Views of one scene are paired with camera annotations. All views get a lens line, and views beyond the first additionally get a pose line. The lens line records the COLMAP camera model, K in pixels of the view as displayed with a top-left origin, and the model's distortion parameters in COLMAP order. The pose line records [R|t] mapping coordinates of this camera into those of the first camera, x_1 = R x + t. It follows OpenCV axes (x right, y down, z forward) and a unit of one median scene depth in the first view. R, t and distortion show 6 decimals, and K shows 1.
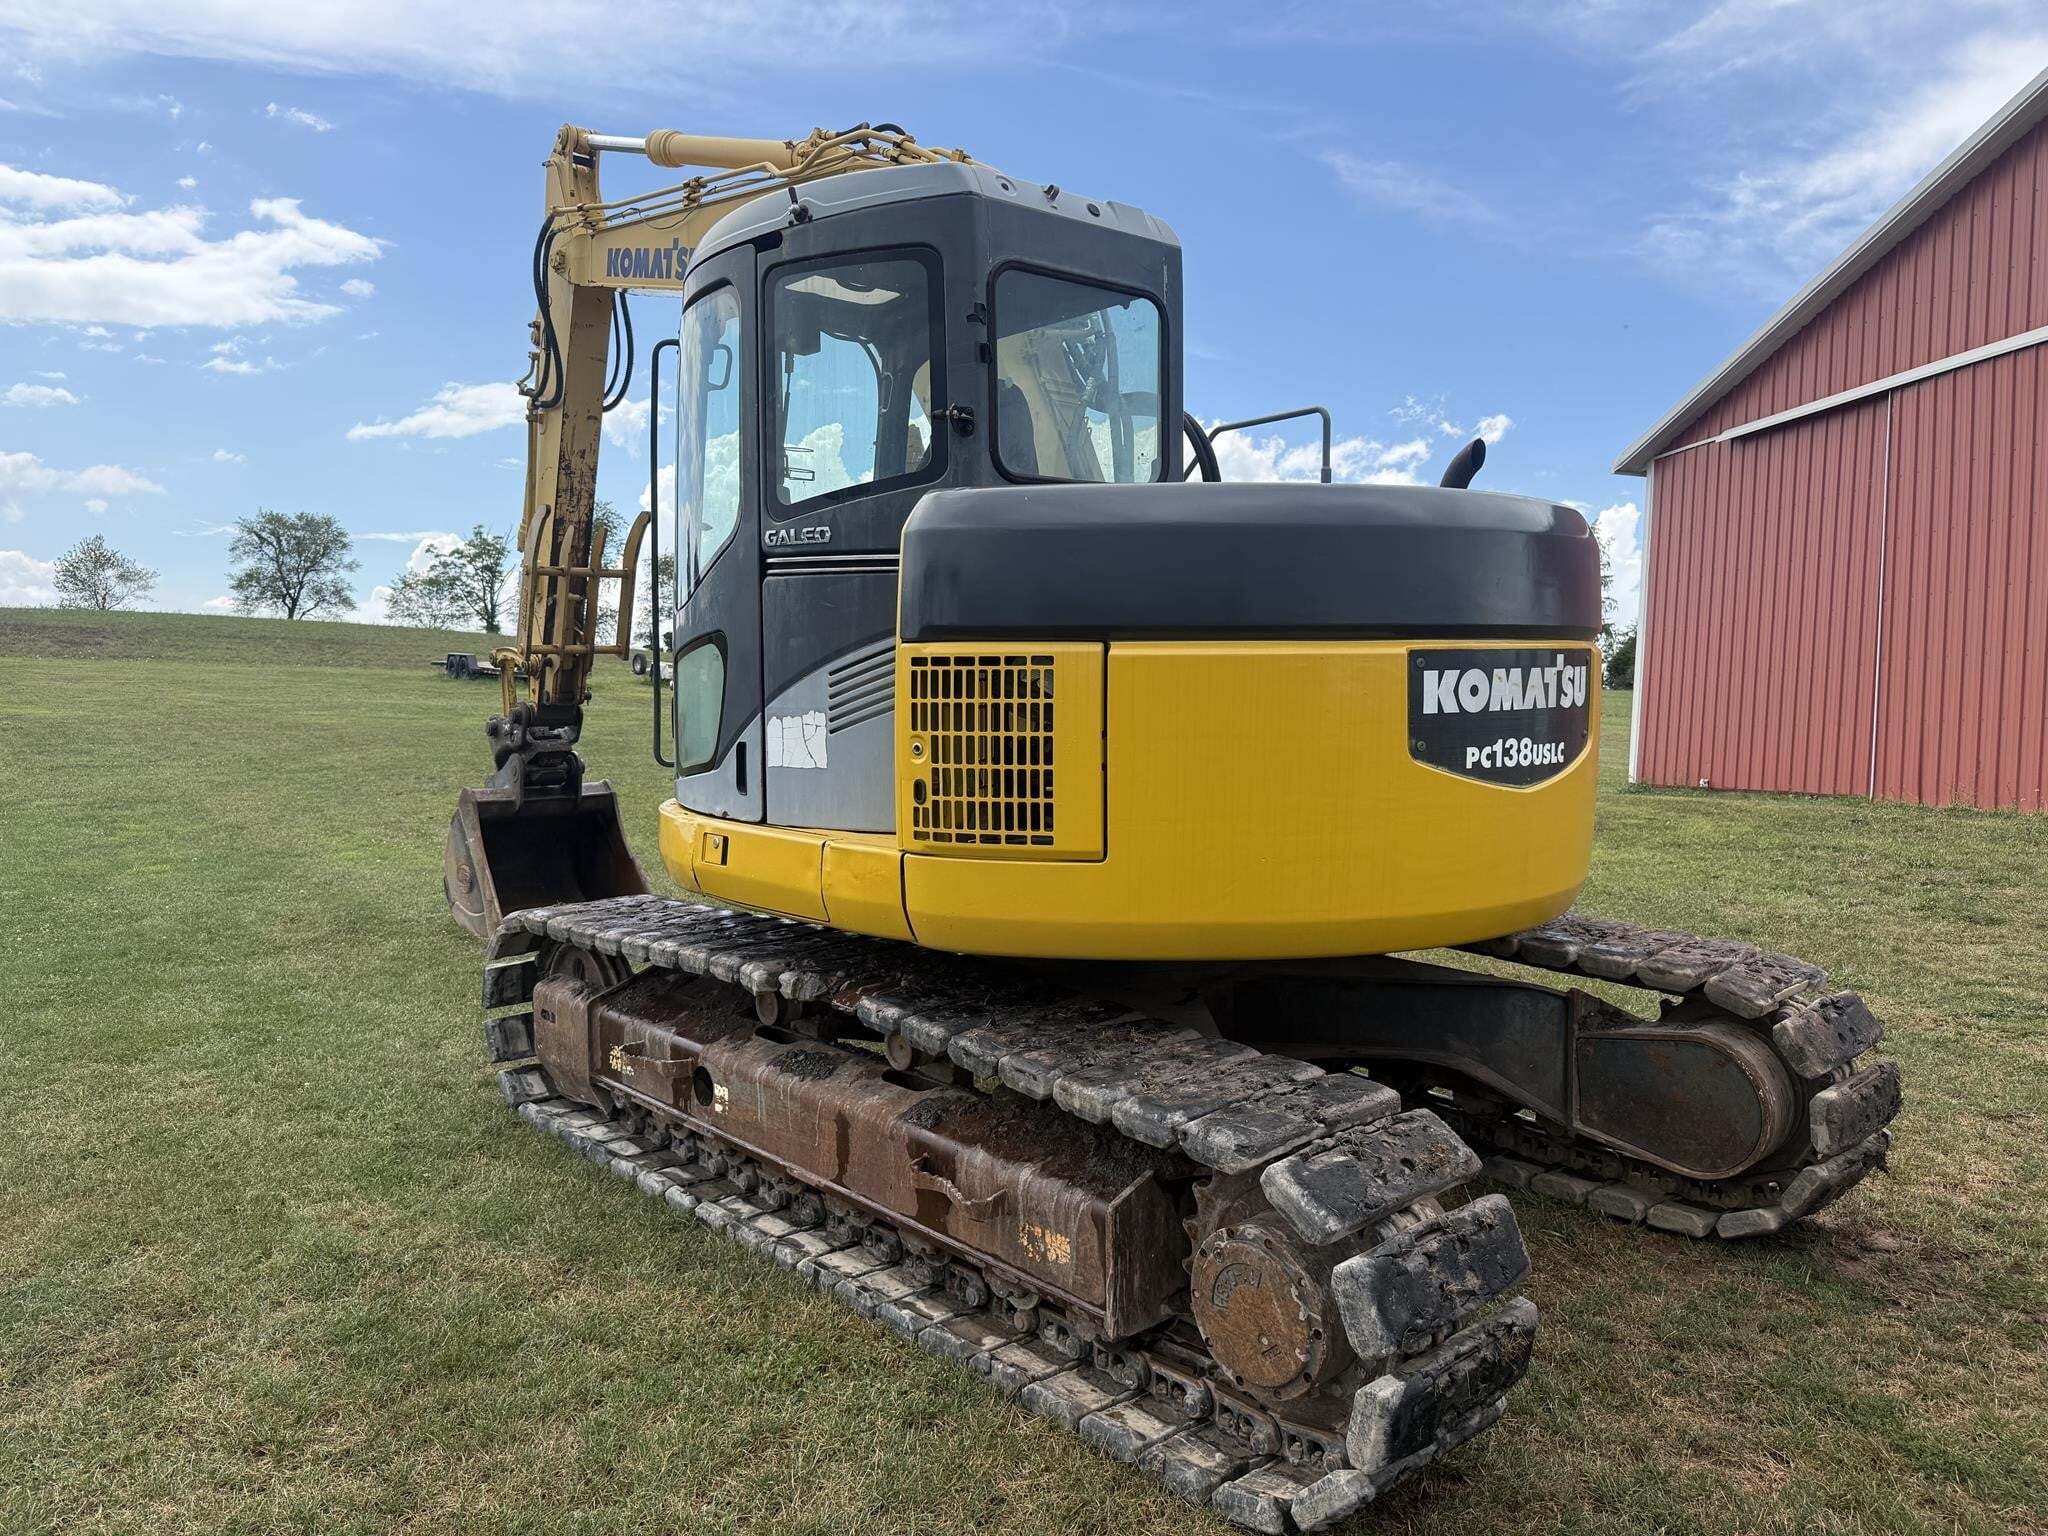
lens RADIAL K [[1430.7, 0, 1047.4], [0, 1430.7, 744.7], [0, 0, 1]] dist [0.058617, -0.066269]
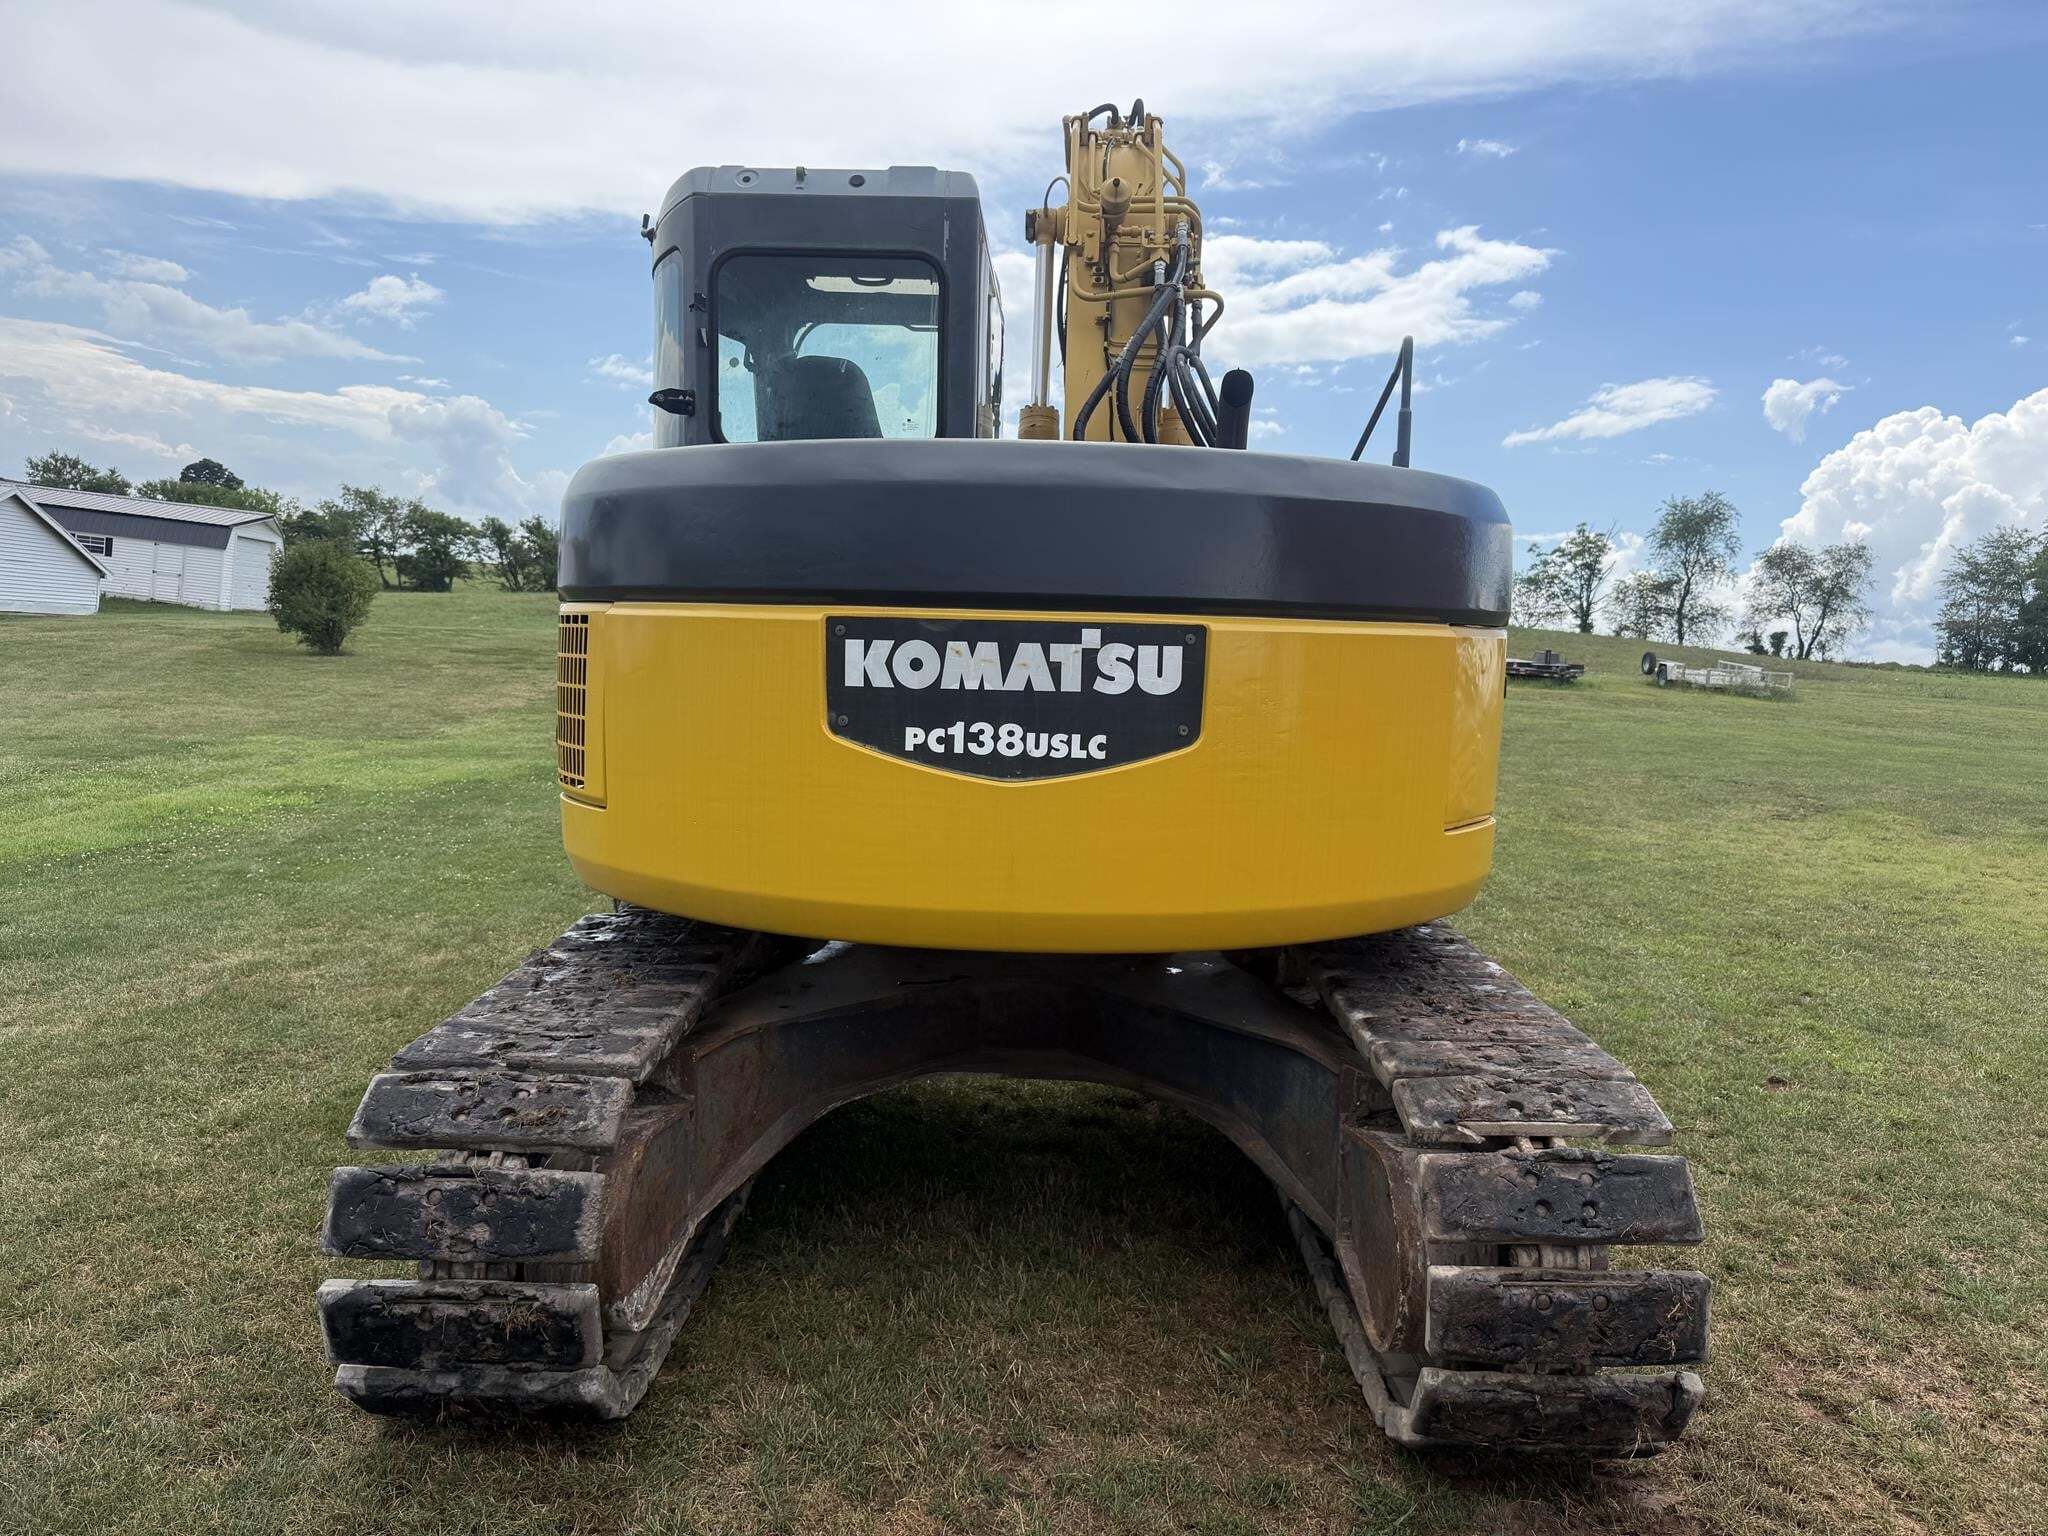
lens RADIAL K [[1430.7, 0, 1040.5], [0, 1430.7, 768.3], [0, 0, 1]] dist [0.058617, -0.066269]
pose [[0.733789, 0.082093, -0.674399, 0.925252], [-0.070575, 0.996513, 0.044513, -0.017617], [0.675702, 0.014933, 0.737024, 0.383893]]
